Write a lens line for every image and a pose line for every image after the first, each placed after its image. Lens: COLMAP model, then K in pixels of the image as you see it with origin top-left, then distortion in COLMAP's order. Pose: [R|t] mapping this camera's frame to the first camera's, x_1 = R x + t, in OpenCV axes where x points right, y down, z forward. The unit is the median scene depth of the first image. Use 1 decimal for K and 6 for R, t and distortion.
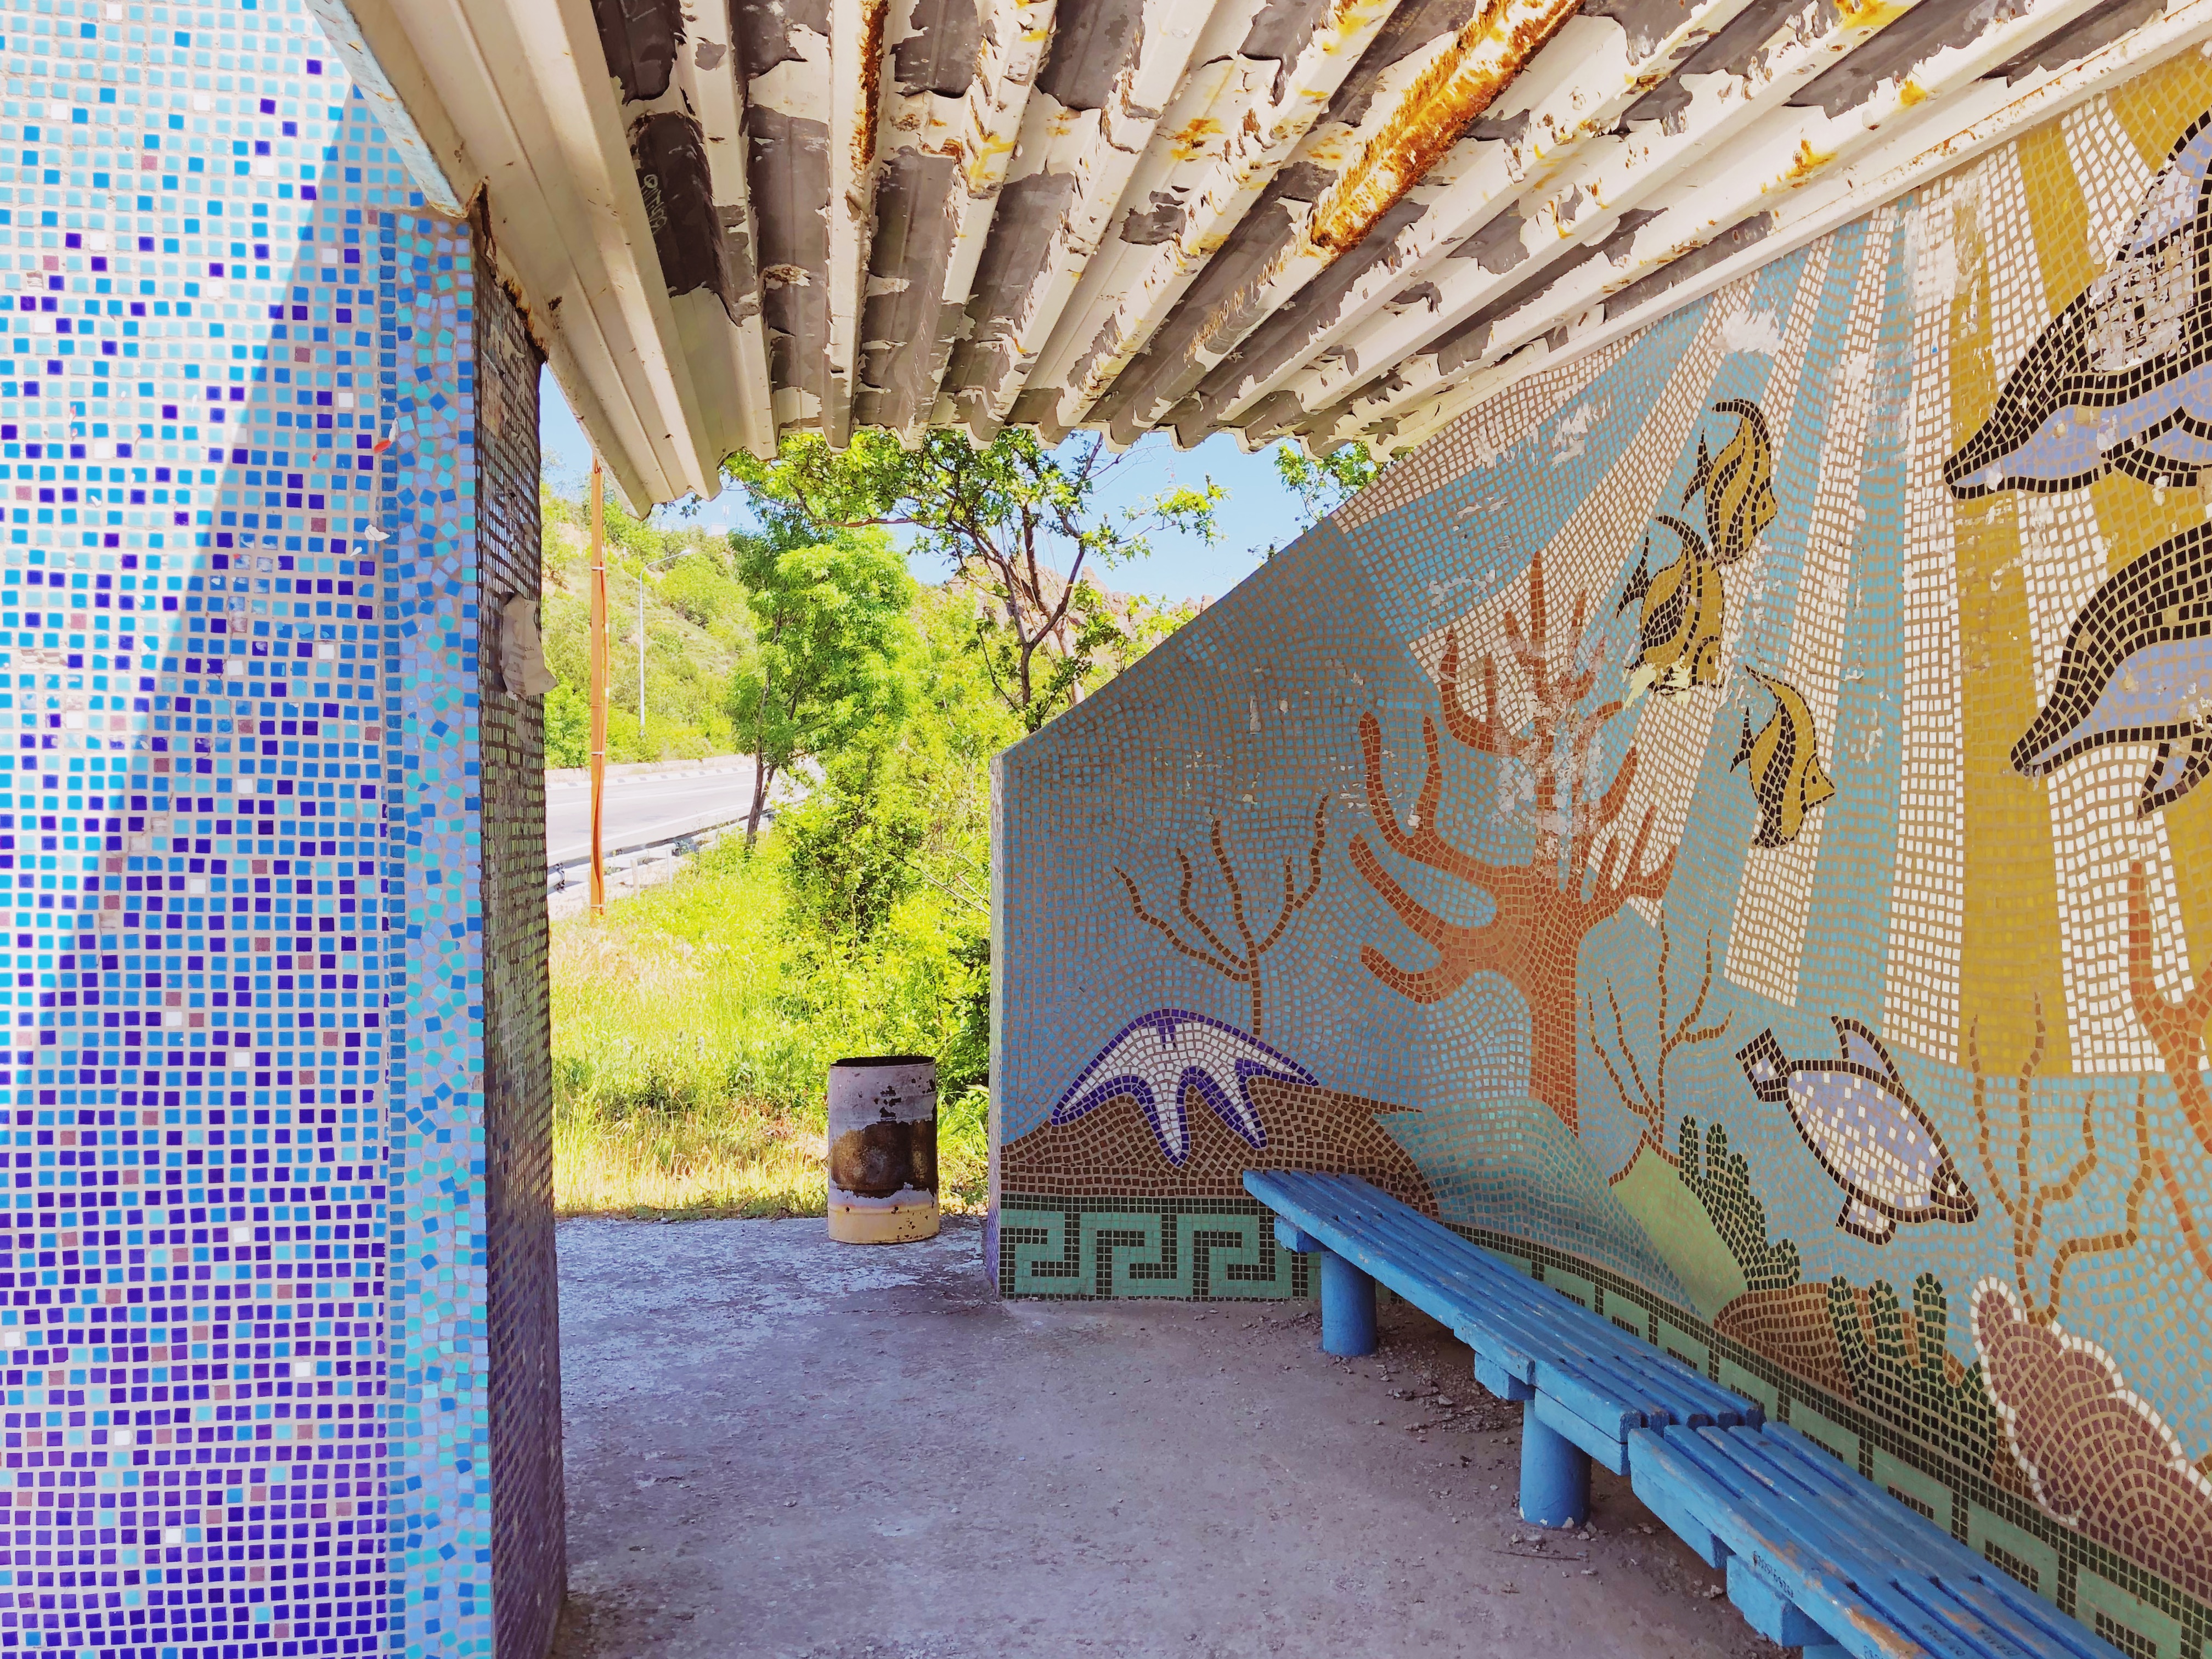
lens RADIAL K [[1848.5, 0, 1130.6], [0, 1848.5, 847.1], [0, 0, 1]] dist [-0.017988, 0.057264]
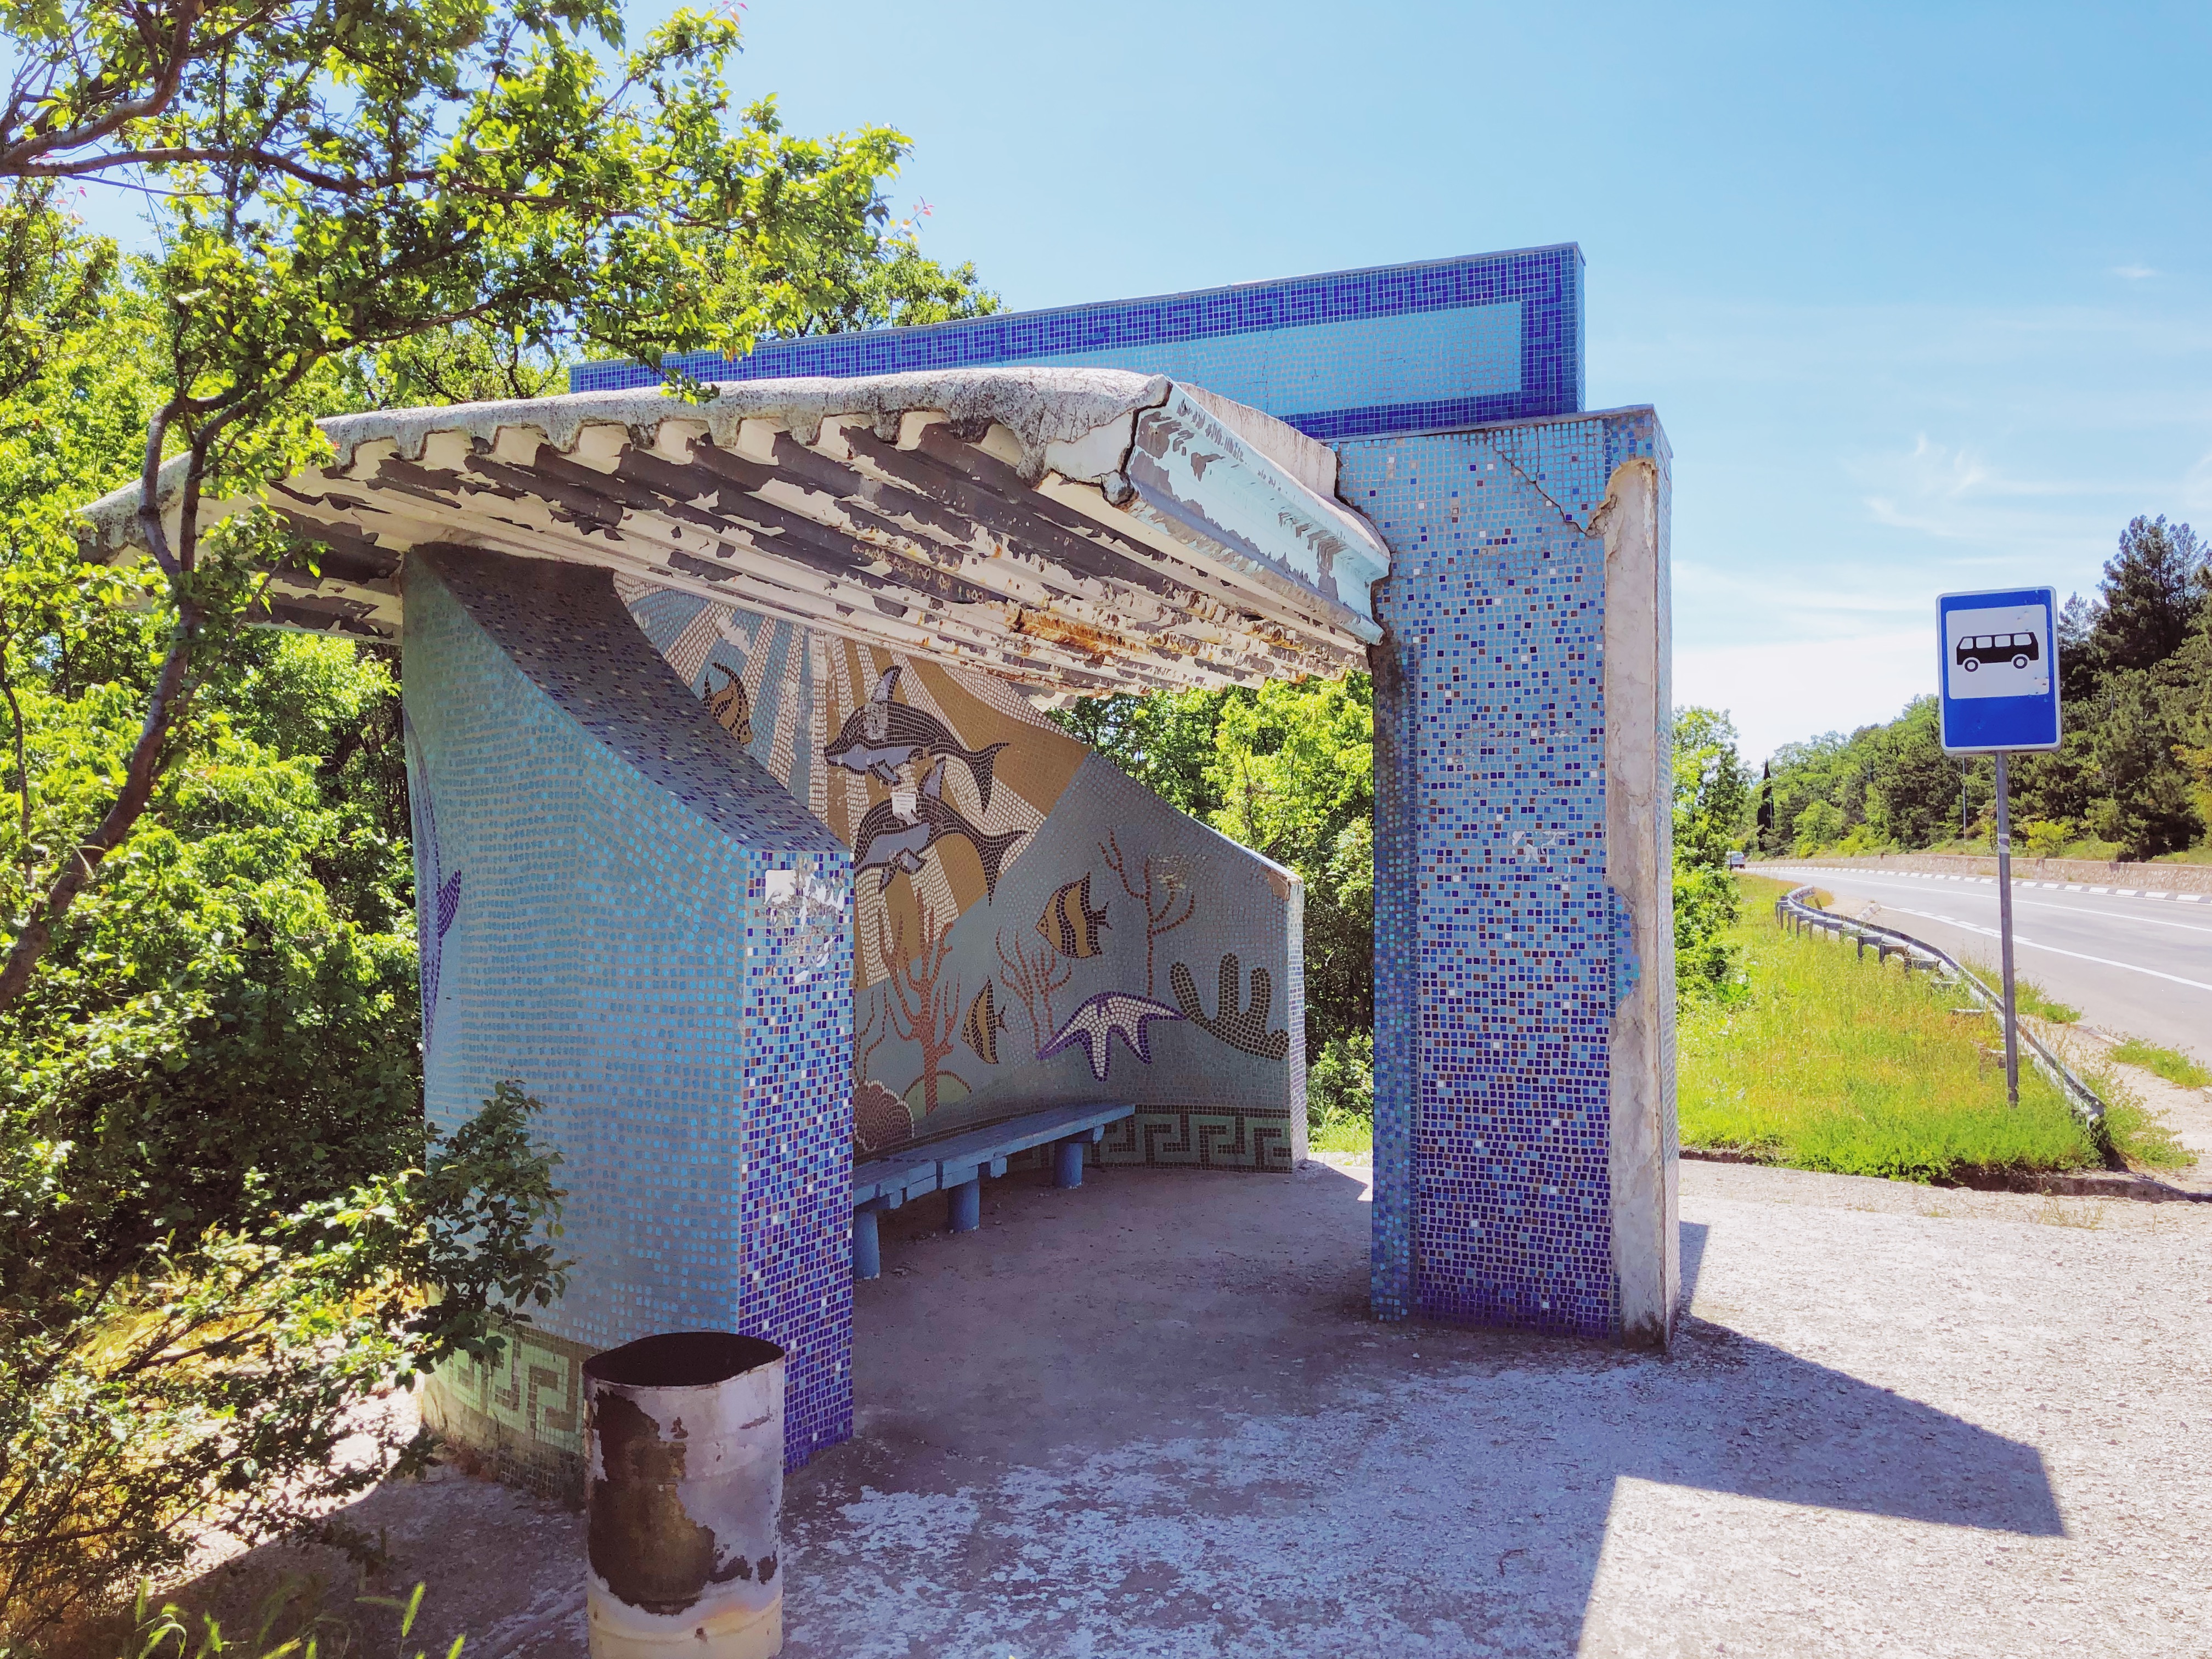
lens RADIAL K [[1844.3, 0, 1102.7], [0, 1844.3, 762.6], [0, 0, 1]] dist [0.119968, -0.386983]
pose [[-0.851394, 0.026503, 0.523857, -1.418785], [0.011387, 0.999421, -0.032056, -0.134431], [-0.524403, -0.021327, -0.851203, 3.581660]]
